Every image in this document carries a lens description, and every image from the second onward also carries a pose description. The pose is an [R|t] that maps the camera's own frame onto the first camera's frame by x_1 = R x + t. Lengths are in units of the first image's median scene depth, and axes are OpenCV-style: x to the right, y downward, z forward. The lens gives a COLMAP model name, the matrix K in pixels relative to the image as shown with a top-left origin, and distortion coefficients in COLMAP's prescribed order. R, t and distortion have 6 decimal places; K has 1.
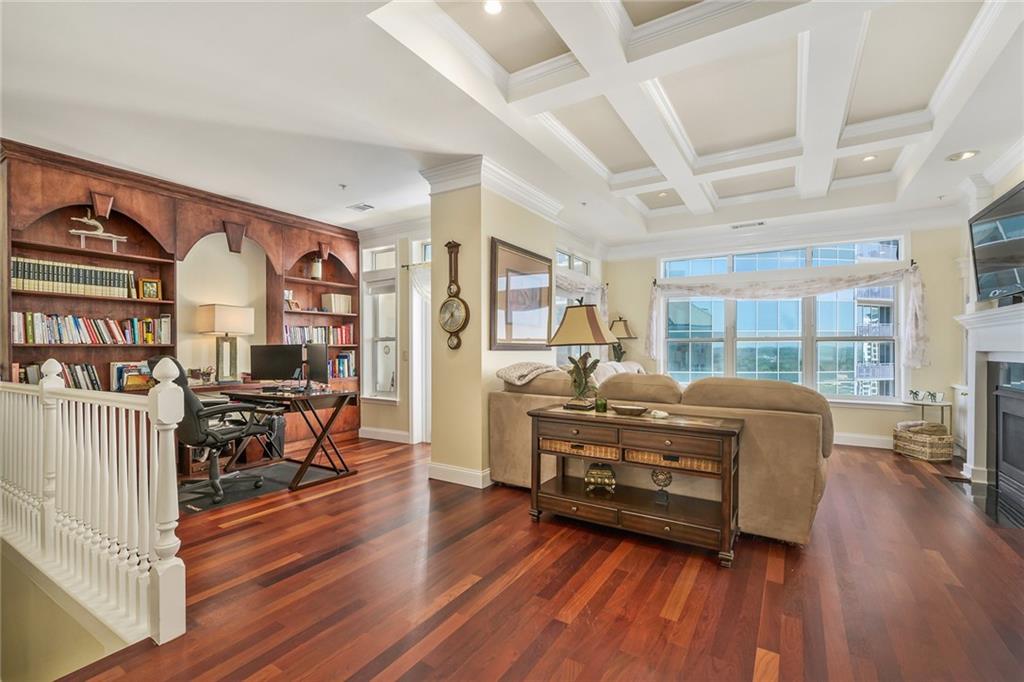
lens RADIAL K [[457.3, 0, 511.9], [0, 457.3, 345.4], [0, 0, 1]] dist [0.009214, -0.000967]
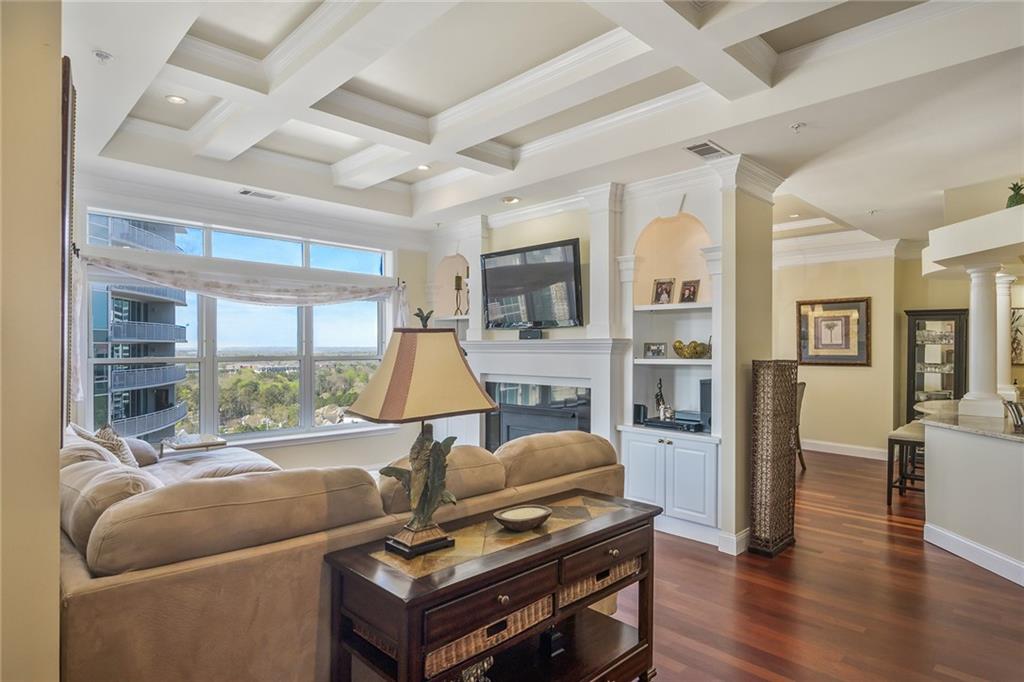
lens RADIAL K [[563.0, 0, 505.9], [0, 563.0, 355.4], [0, 0, 1]] dist [0.004949, -0.000888]
pose [[0.241515, -0.012775, 0.970313, -0.301088], [-0.012684, 0.999786, 0.016320, -0.053552], [-0.970314, -0.016249, 0.241301, 0.597359]]
